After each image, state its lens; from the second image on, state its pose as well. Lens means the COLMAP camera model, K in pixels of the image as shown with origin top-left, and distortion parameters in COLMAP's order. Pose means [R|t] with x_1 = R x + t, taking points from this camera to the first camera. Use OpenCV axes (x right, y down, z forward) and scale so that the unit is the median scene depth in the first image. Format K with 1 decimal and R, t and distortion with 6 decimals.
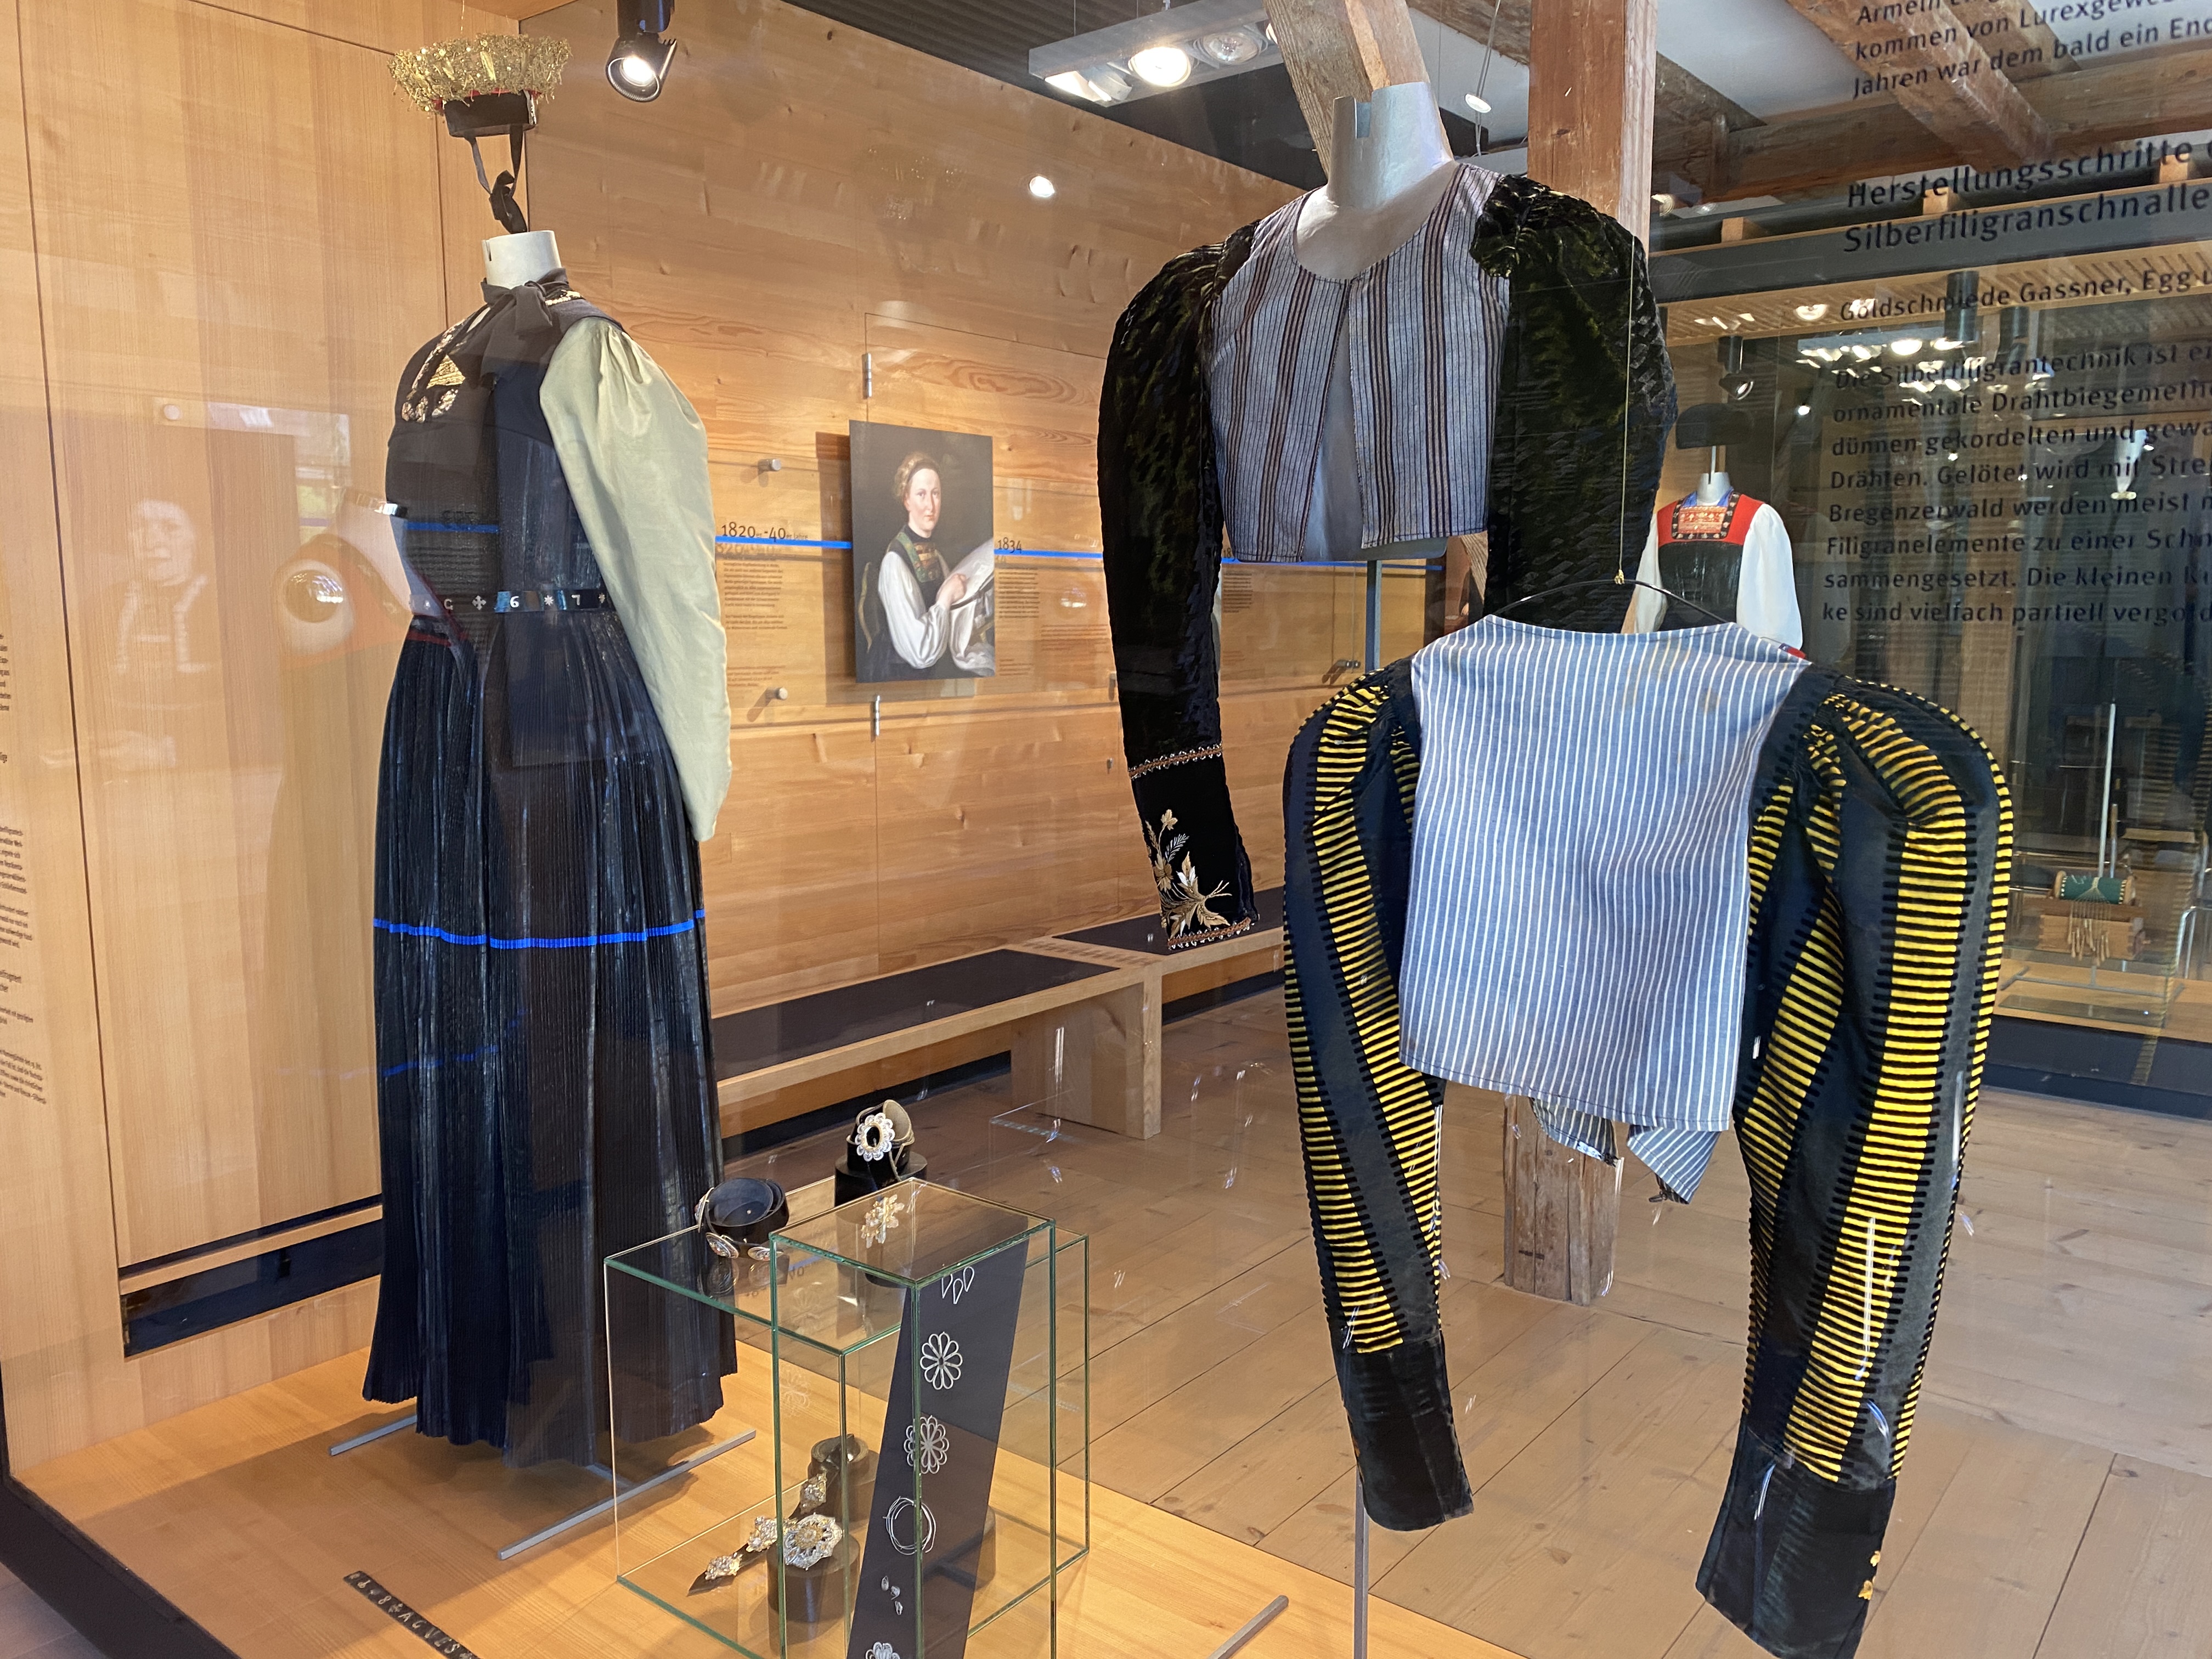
lens RADIAL K [[1672.8, 0, 1106.0], [0, 1672.8, 829.5], [0, 0, 1]] dist [0.095780, -0.101298]
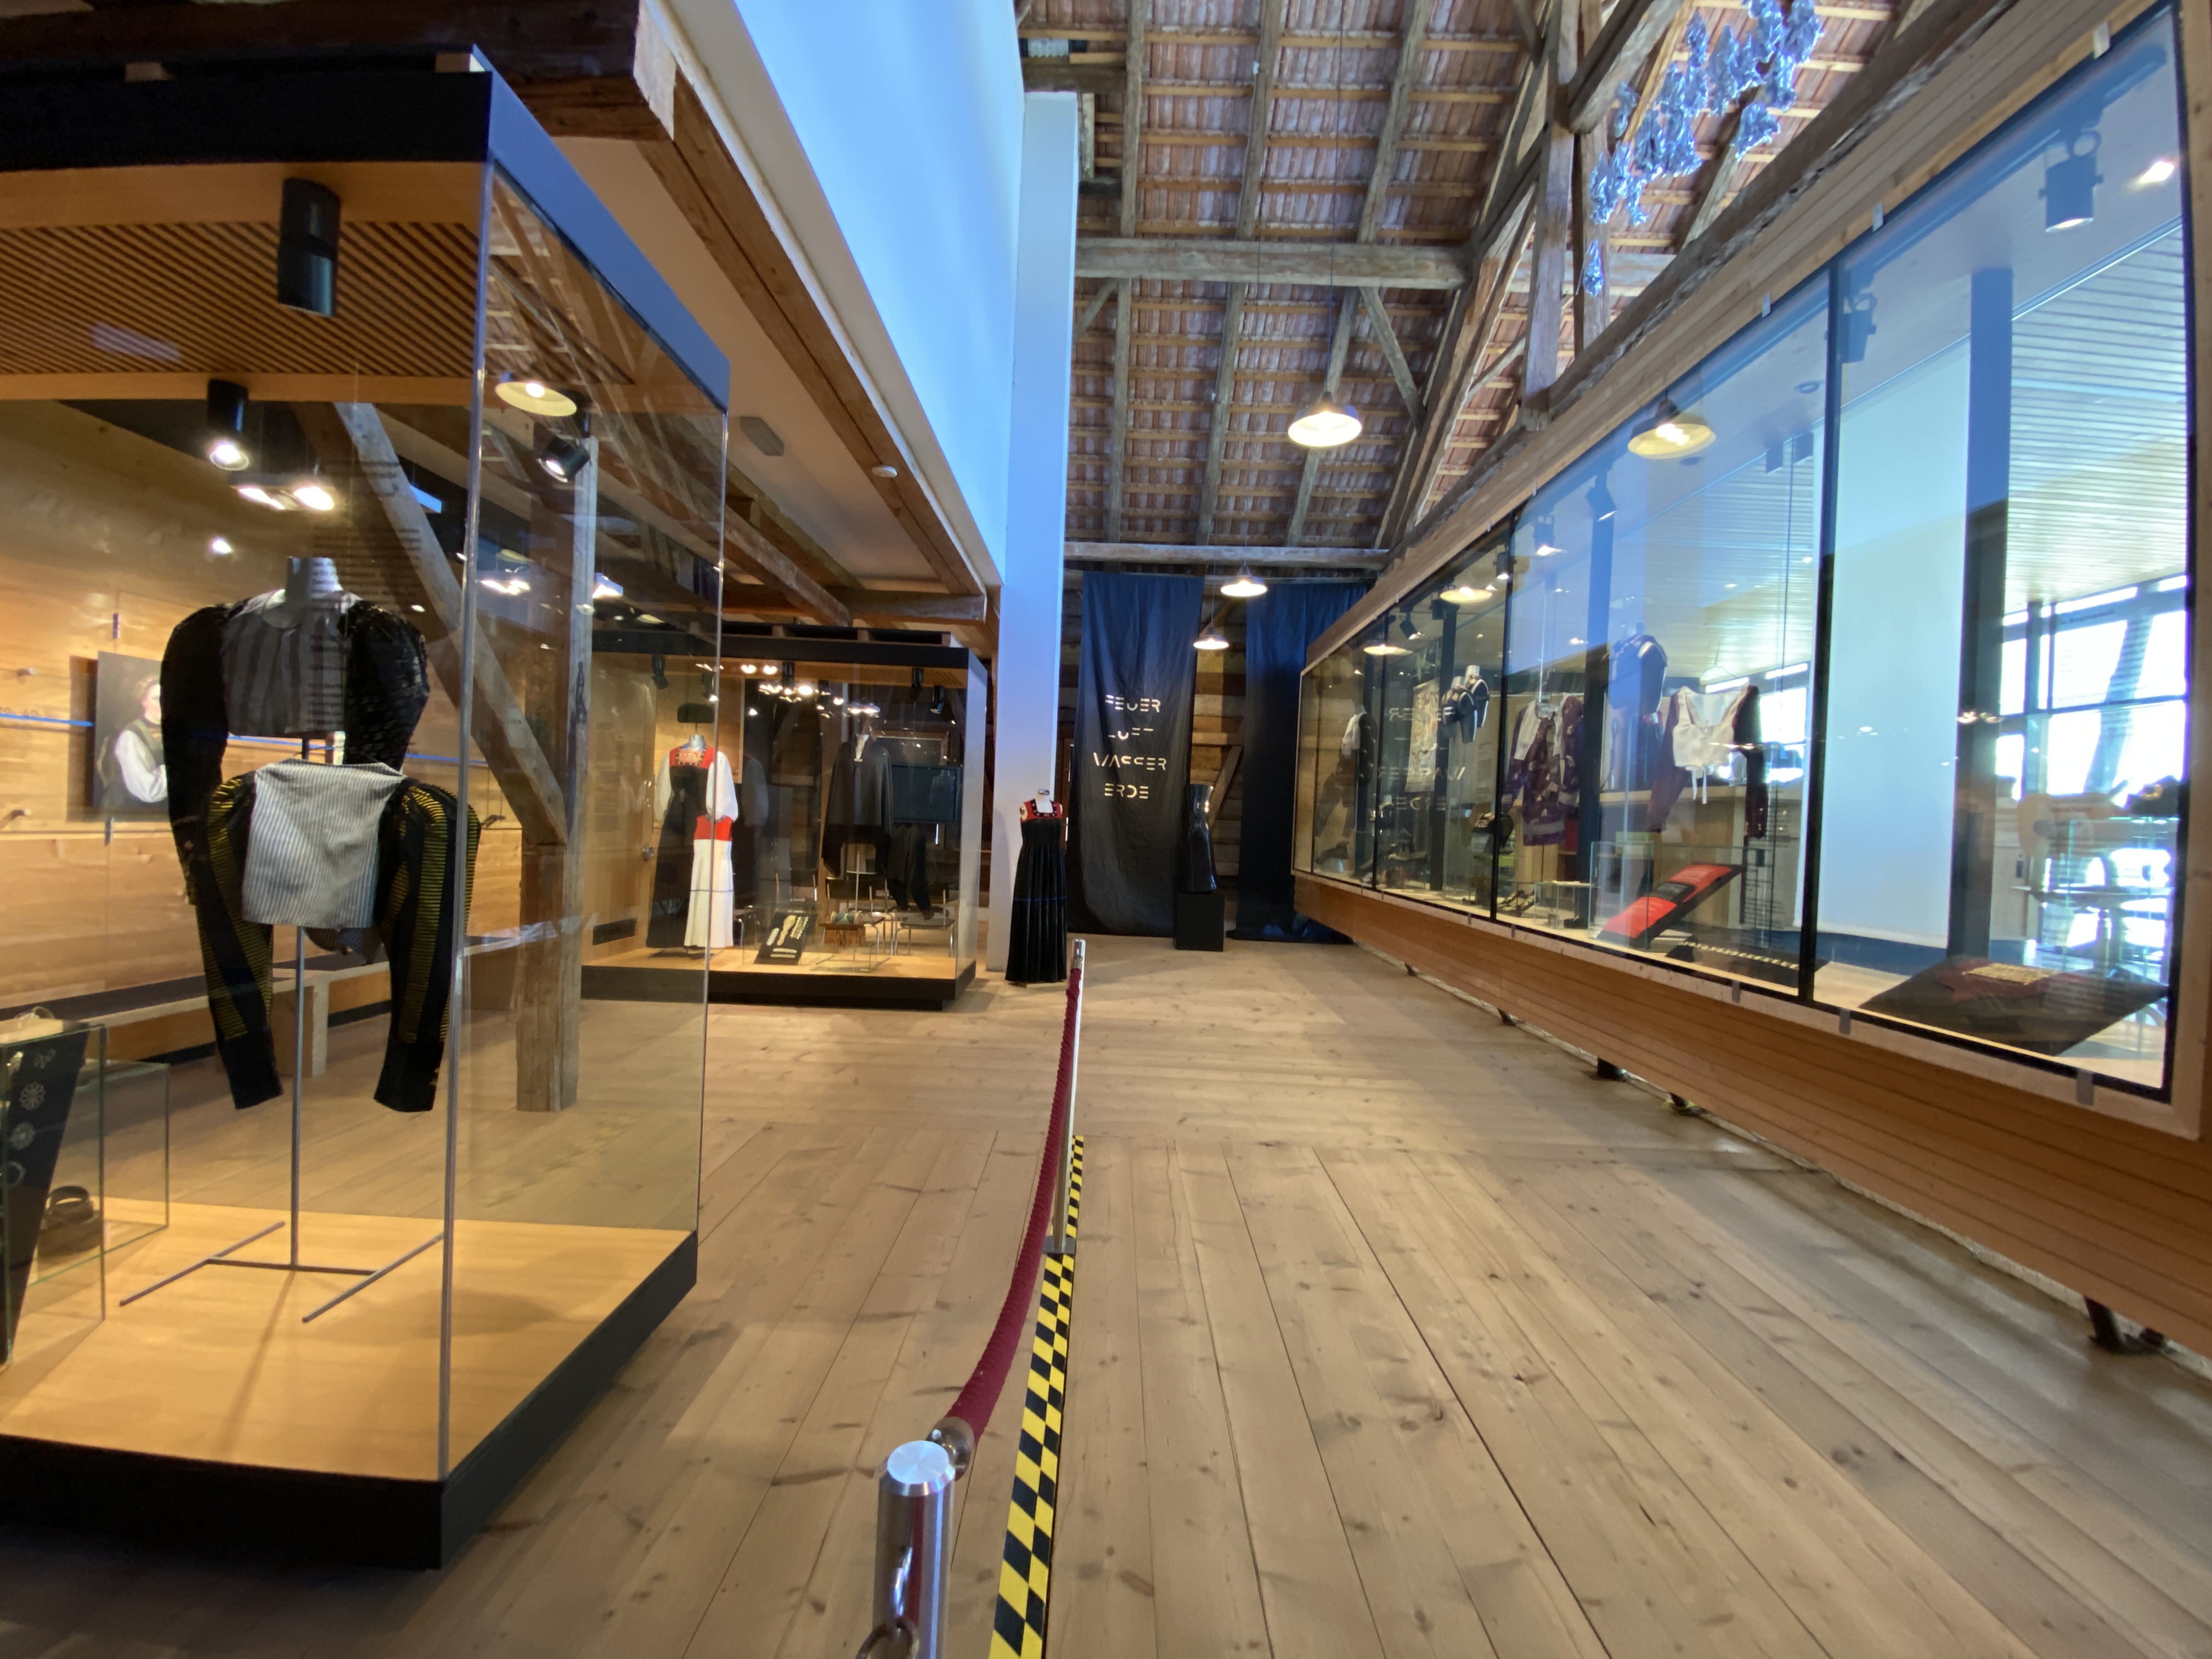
lens RADIAL K [[894.9, 0, 1106.0], [0, 894.9, 829.5], [0, 0, 1]] dist [-0.031621, -0.000199]
pose [[0.782134, 0.034584, 0.622149, 0.105043], [0.034228, 0.994566, -0.098316, 0.048171], [-0.622169, 0.098191, 0.776701, -0.251050]]
